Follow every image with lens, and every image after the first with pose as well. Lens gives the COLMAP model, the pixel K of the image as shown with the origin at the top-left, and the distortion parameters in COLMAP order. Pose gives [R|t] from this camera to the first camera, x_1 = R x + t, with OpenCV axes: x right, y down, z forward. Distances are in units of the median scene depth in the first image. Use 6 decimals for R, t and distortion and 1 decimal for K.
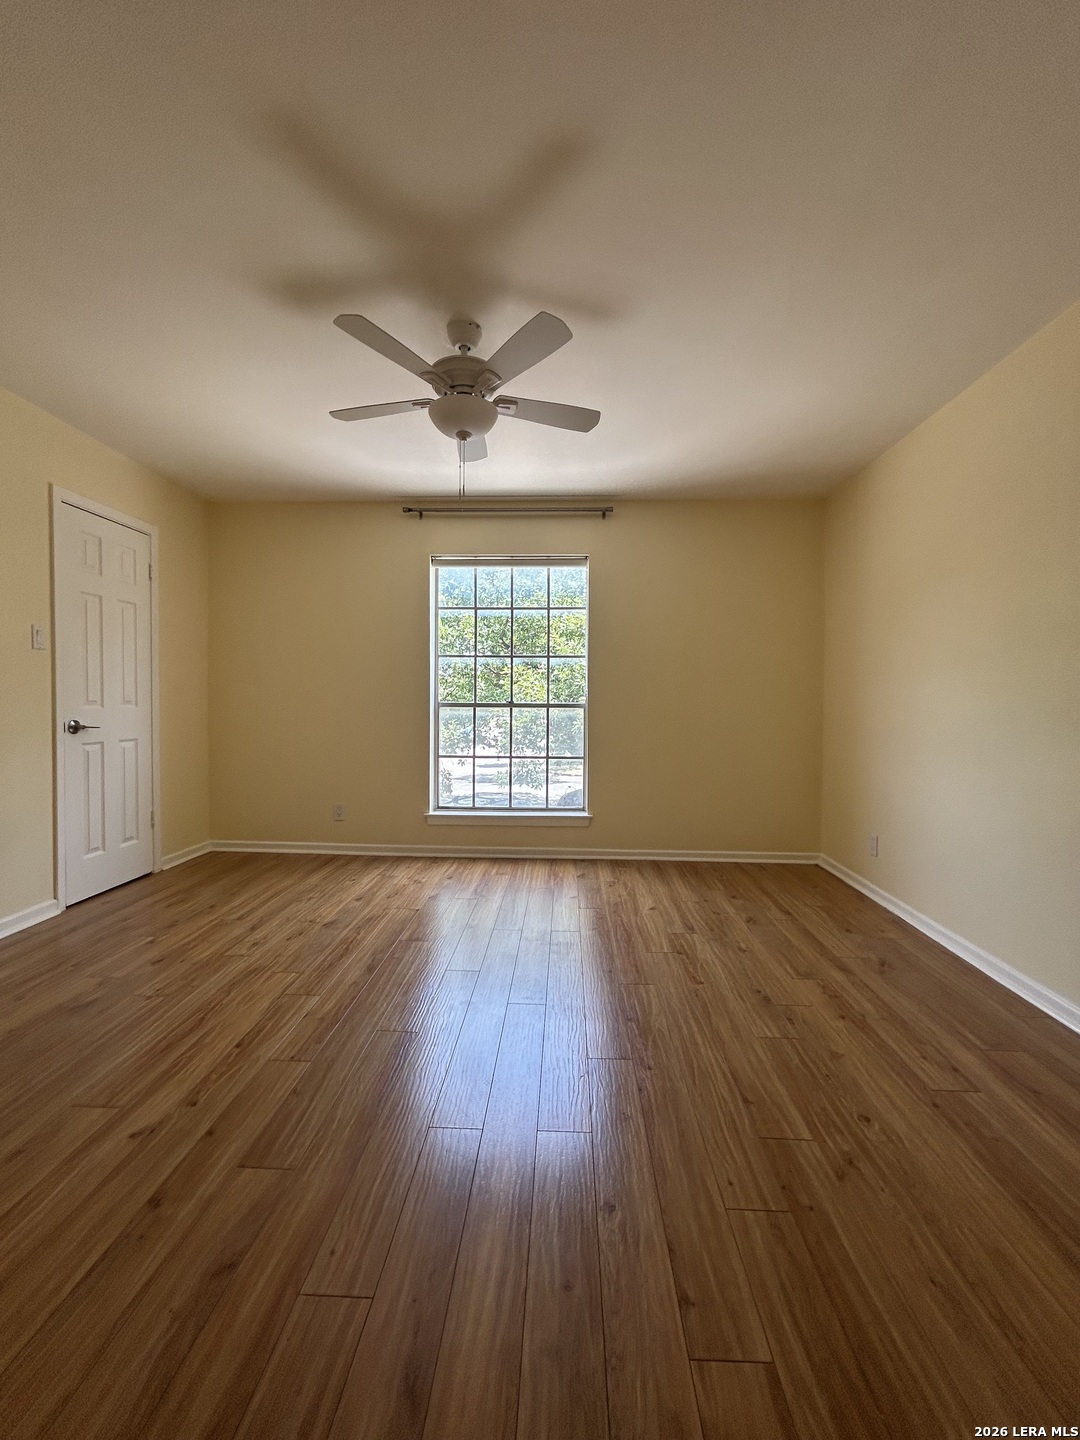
lens RADIAL K [[582.4, 0, 543.1], [0, 582.4, 717.1], [0, 0, 1]] dist [-0.000623, -0.000204]
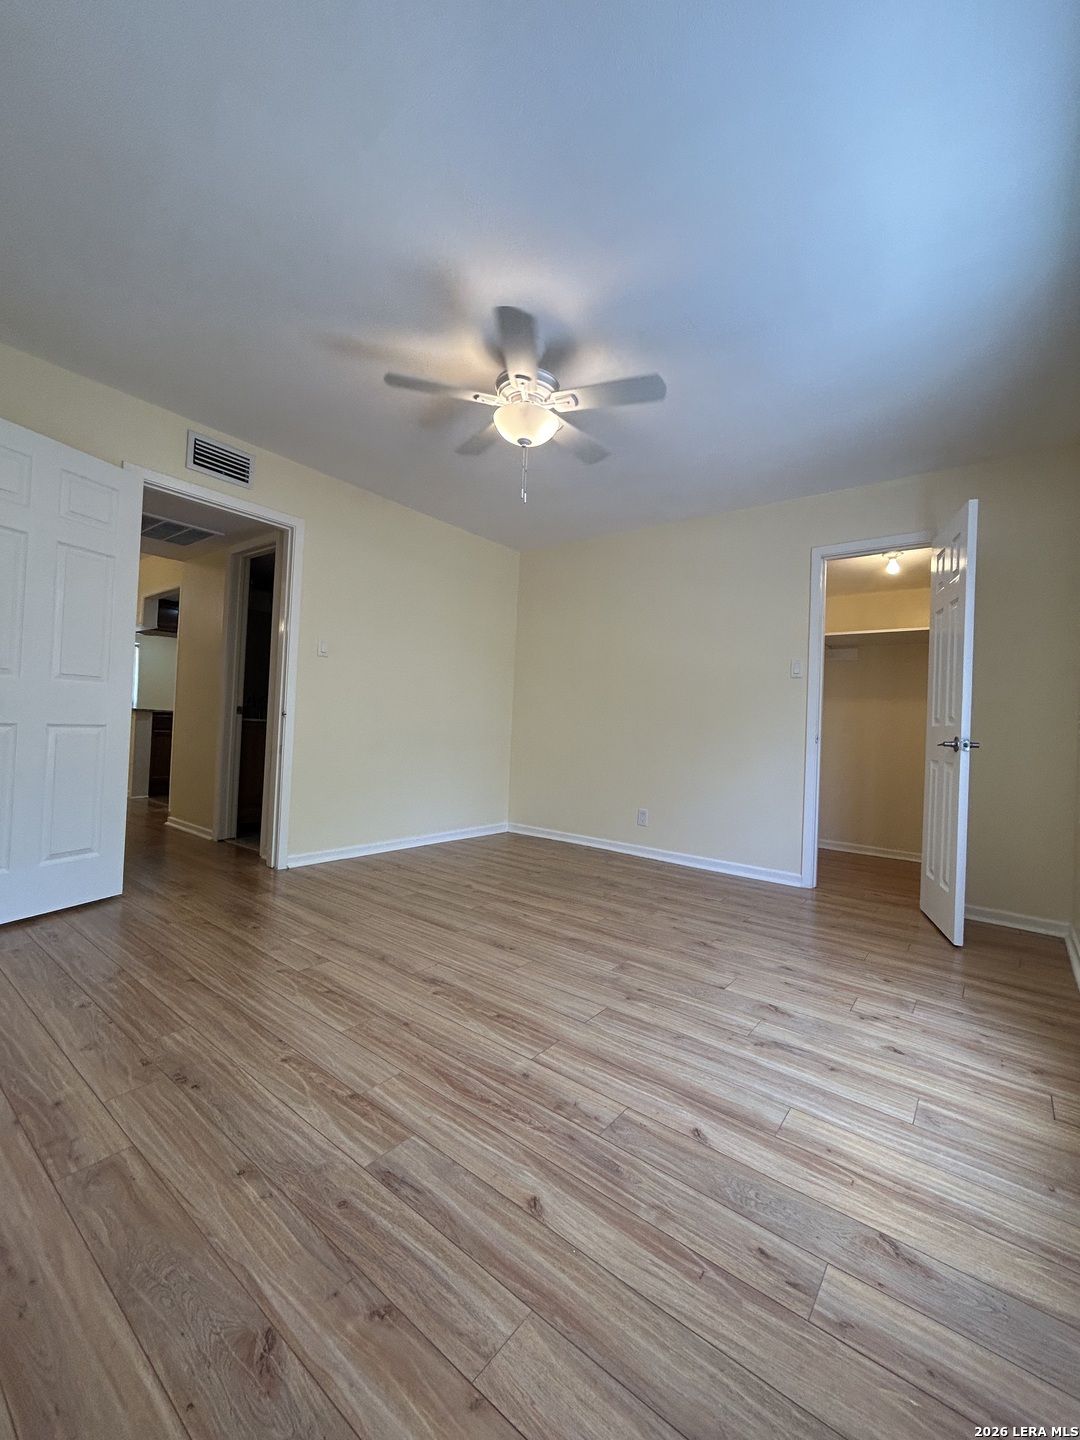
lens RADIAL K [[582.4, 0, 546.9], [0, 582.4, 716.2], [0, 0, 1]] dist [-0.000623, -0.000204]
pose [[-0.572954, -0.050692, -0.818019, 0.537906], [-0.069934, 0.997469, -0.012830, 0.023949], [0.816599, 0.049857, -0.575049, 1.287966]]
